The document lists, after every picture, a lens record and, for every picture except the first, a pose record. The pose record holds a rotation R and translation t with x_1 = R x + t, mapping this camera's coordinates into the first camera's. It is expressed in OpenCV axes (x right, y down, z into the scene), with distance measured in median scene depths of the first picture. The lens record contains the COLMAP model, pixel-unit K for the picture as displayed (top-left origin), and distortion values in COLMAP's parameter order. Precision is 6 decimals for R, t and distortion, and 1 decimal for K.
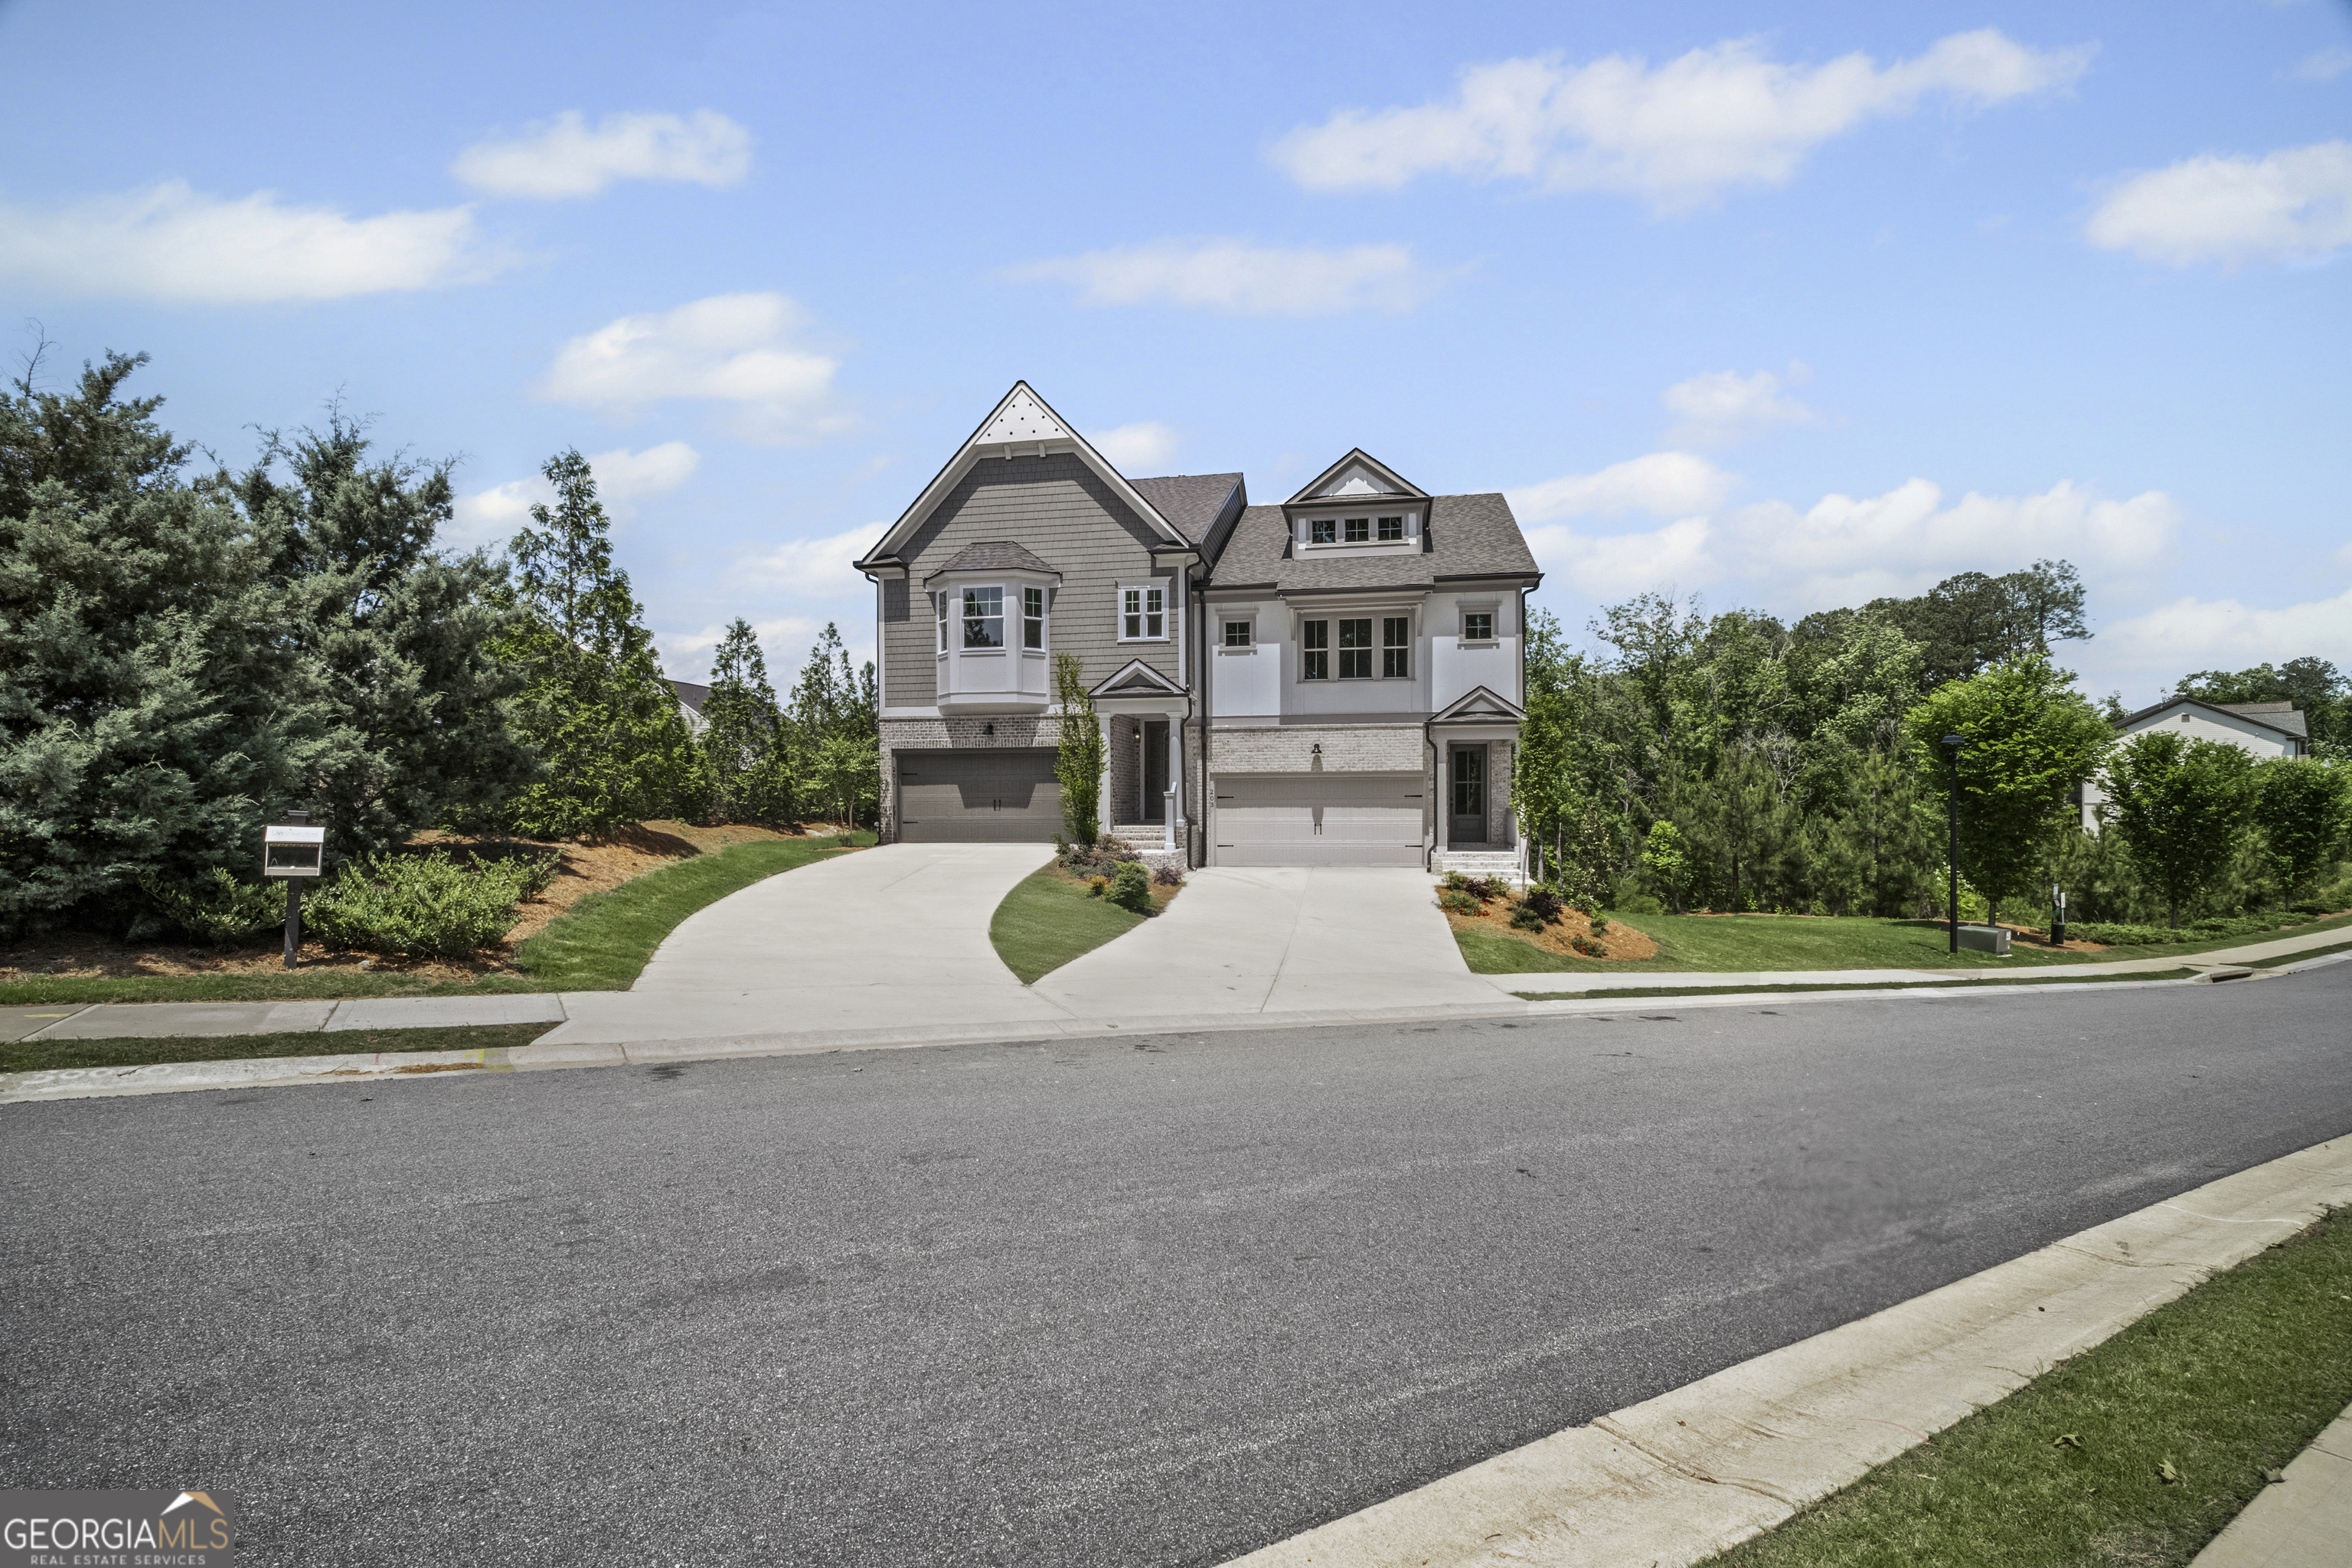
lens RADIAL K [[1110.3, 0, 1186.7], [0, 1110.3, 796.3], [0, 0, 1]] dist [0.000617, 0.000082]
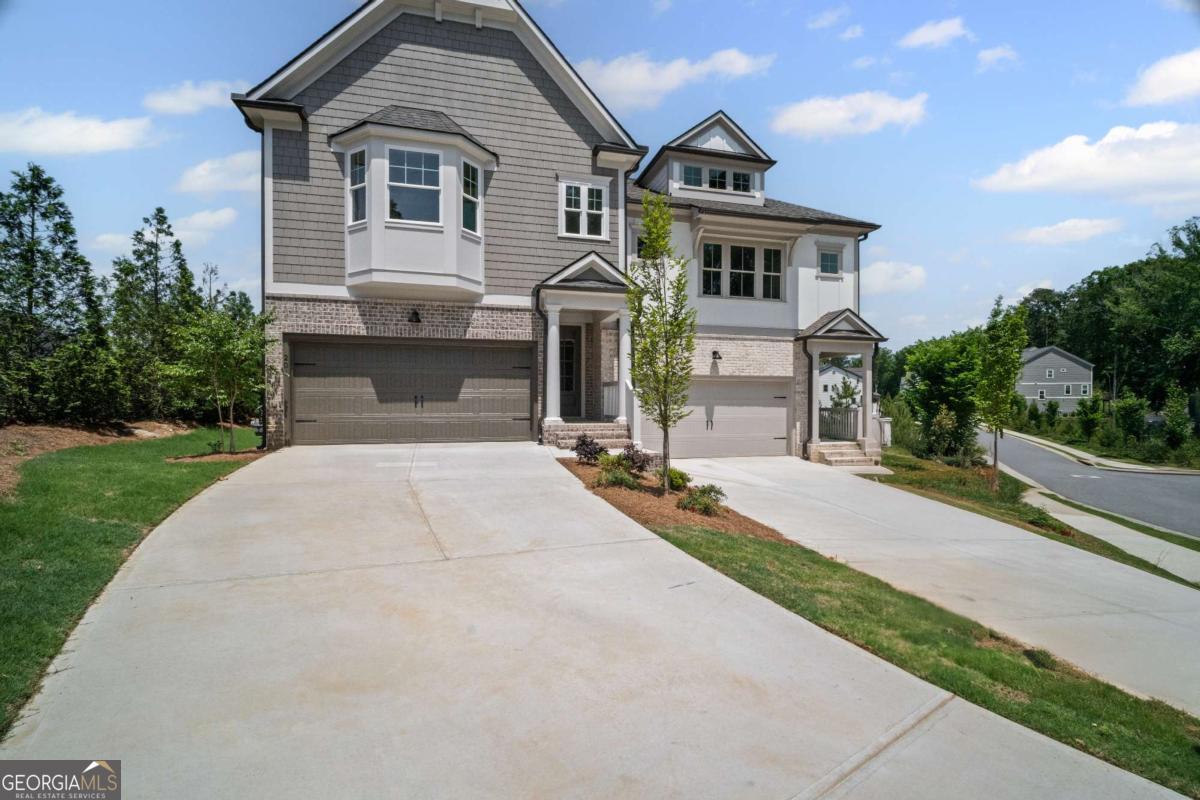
lens RADIAL K [[545.7, 0, 600.1], [0, 545.7, 405.7], [0, 0, 1]] dist [0.002739, -0.007874]
pose [[0.903495, 0.006752, 0.428546, -0.231534], [-0.008719, 0.999959, 0.002626, 0.008775], [-0.428510, -0.006109, 0.903516, 0.543710]]
